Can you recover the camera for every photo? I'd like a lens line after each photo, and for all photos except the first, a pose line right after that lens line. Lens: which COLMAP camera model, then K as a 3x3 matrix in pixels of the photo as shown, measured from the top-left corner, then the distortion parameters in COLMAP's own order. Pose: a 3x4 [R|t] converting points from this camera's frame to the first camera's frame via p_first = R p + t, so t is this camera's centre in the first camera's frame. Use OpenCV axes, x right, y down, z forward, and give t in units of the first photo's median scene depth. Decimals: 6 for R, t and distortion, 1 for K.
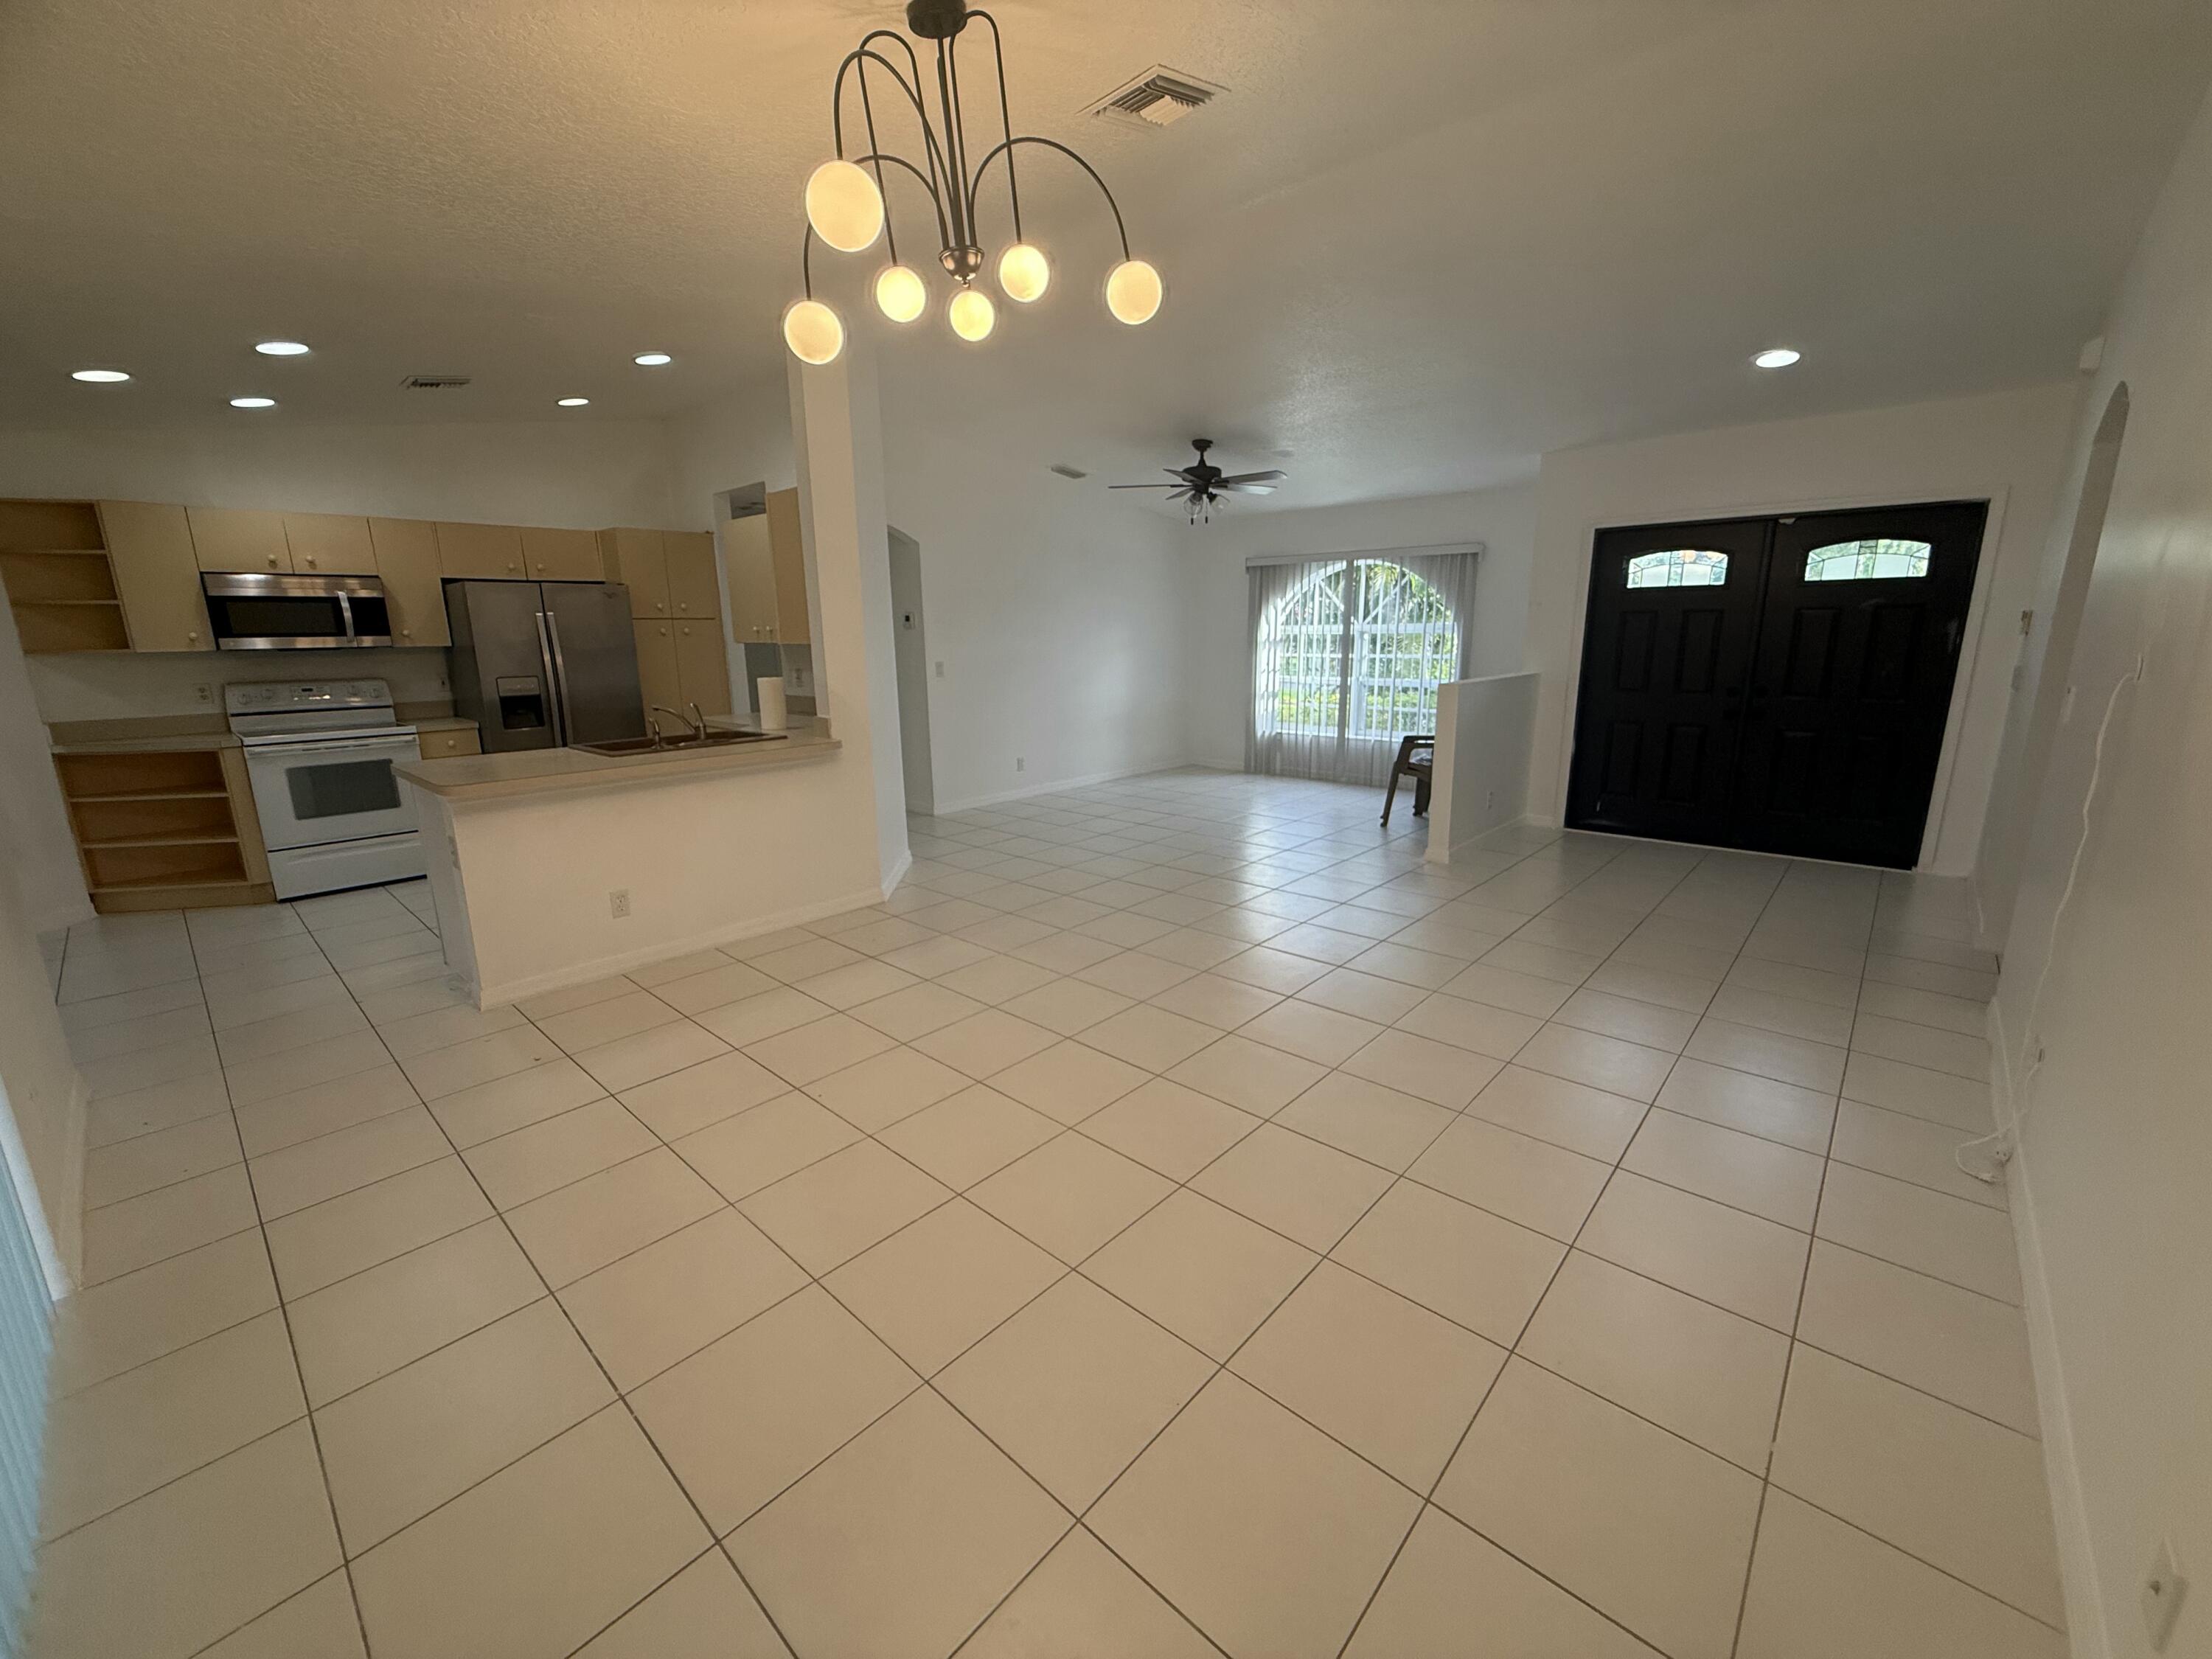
lens RADIAL K [[881.6, 0, 1099.5], [0, 881.6, 834.2], [0, 0, 1]] dist [0.002020, 0.000208]
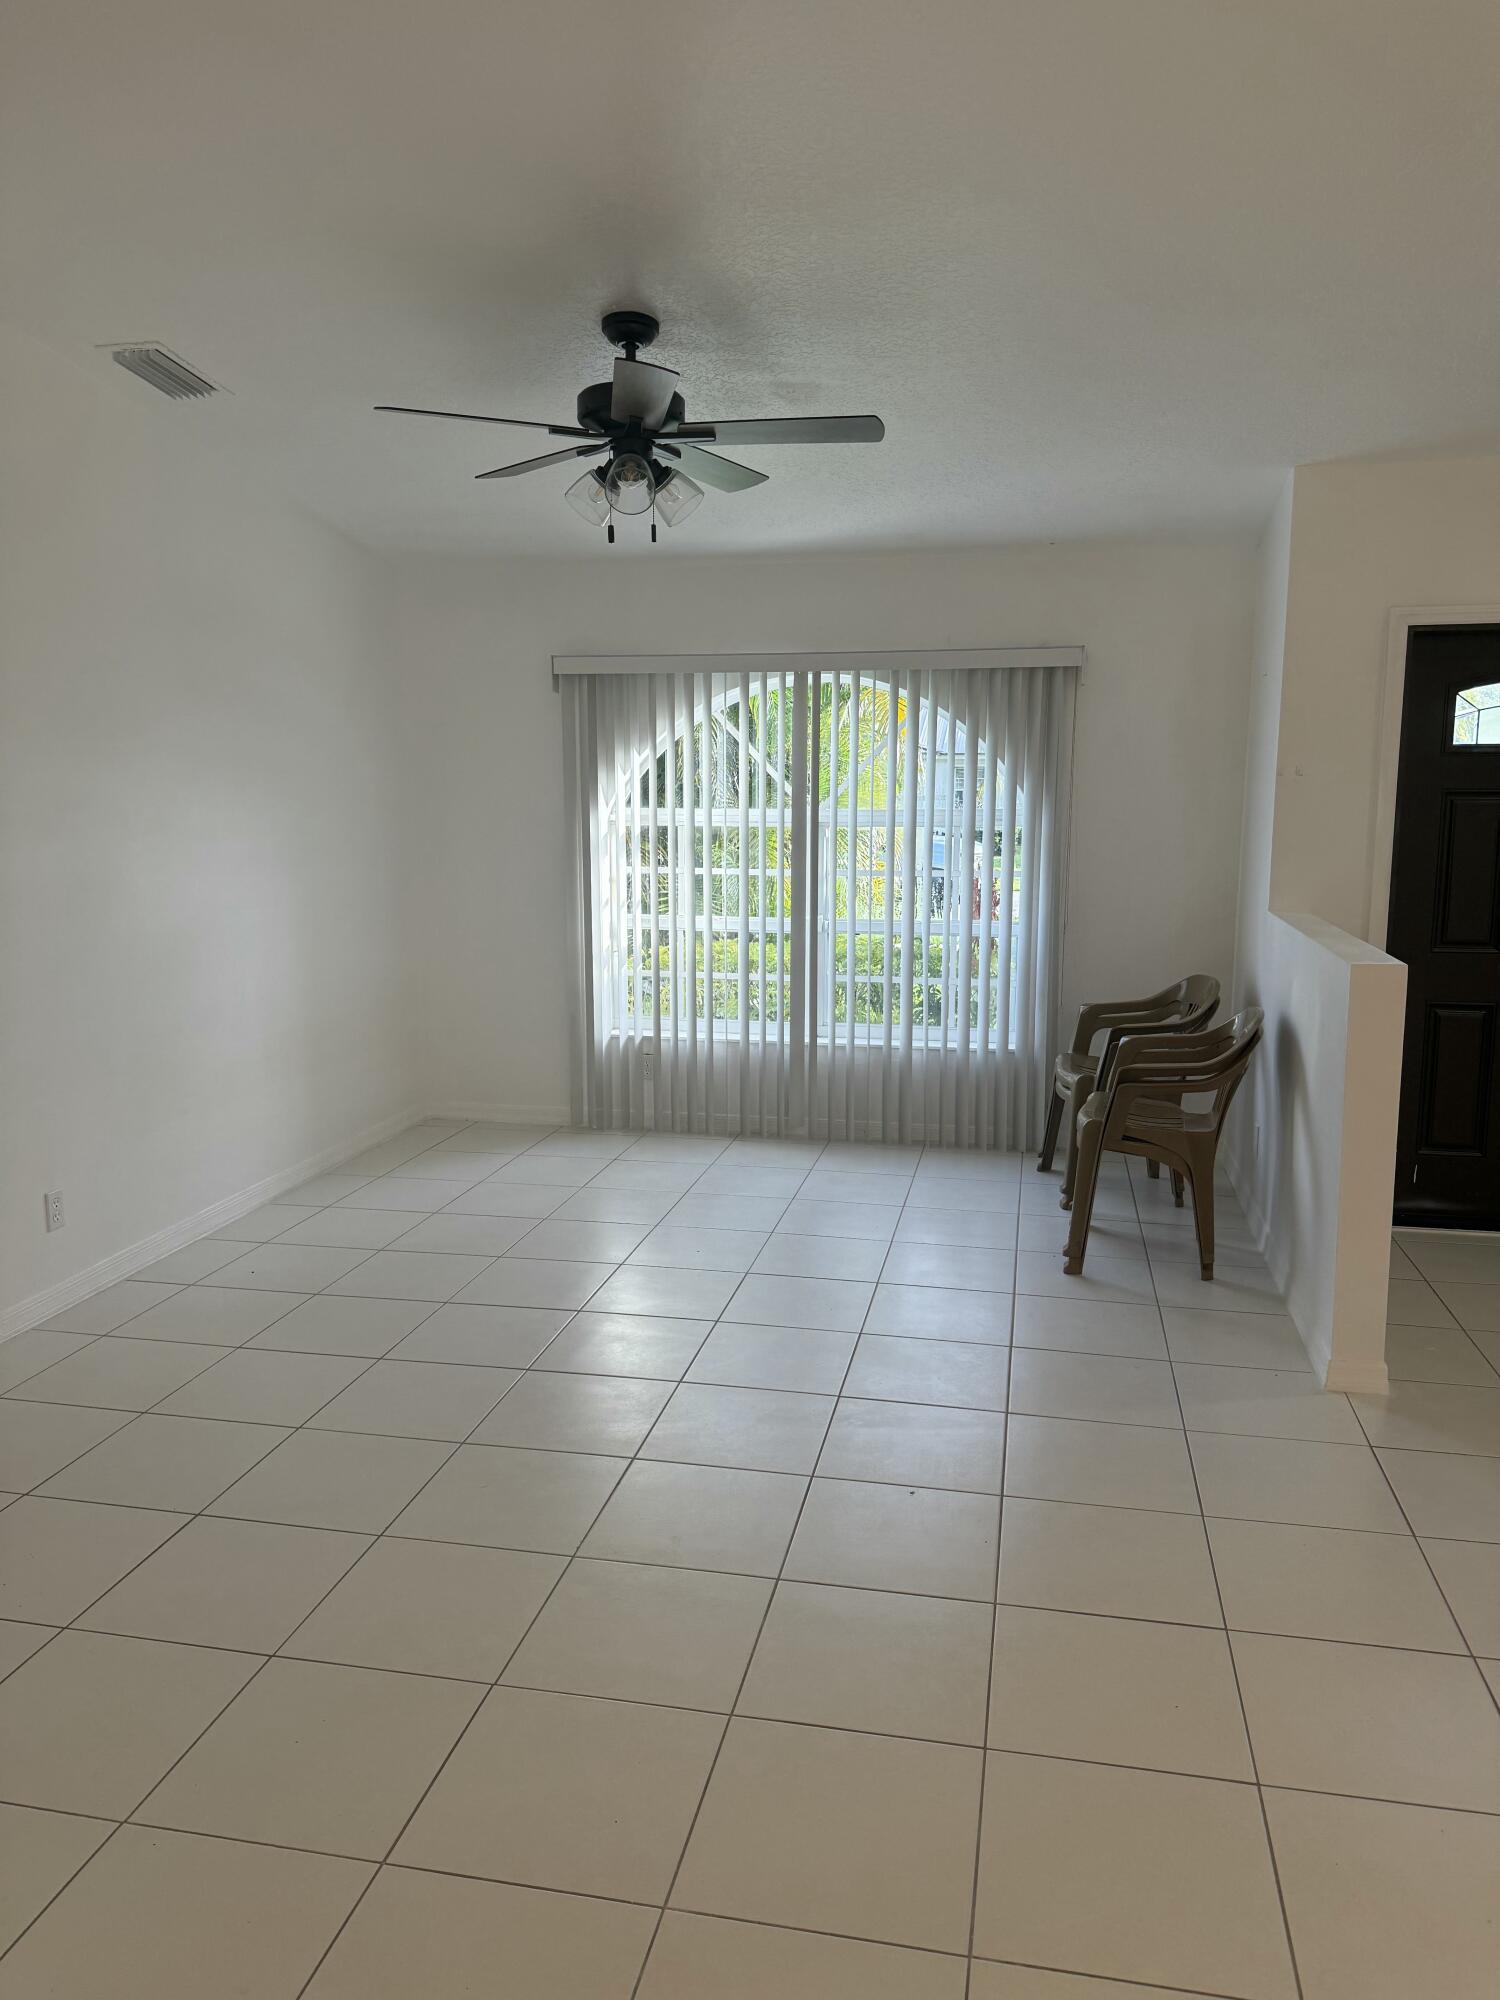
lens RADIAL K [[1389.8, 0, 764.4], [0, 1389.8, 997.5], [0, 0, 1]] dist [0.030070, -0.006872]
pose [[0.857540, -0.062888, 0.510559, -0.113575], [0.106699, 0.992660, -0.056942, -0.092848], [-0.503231, 0.103306, 0.857955, 0.369735]]
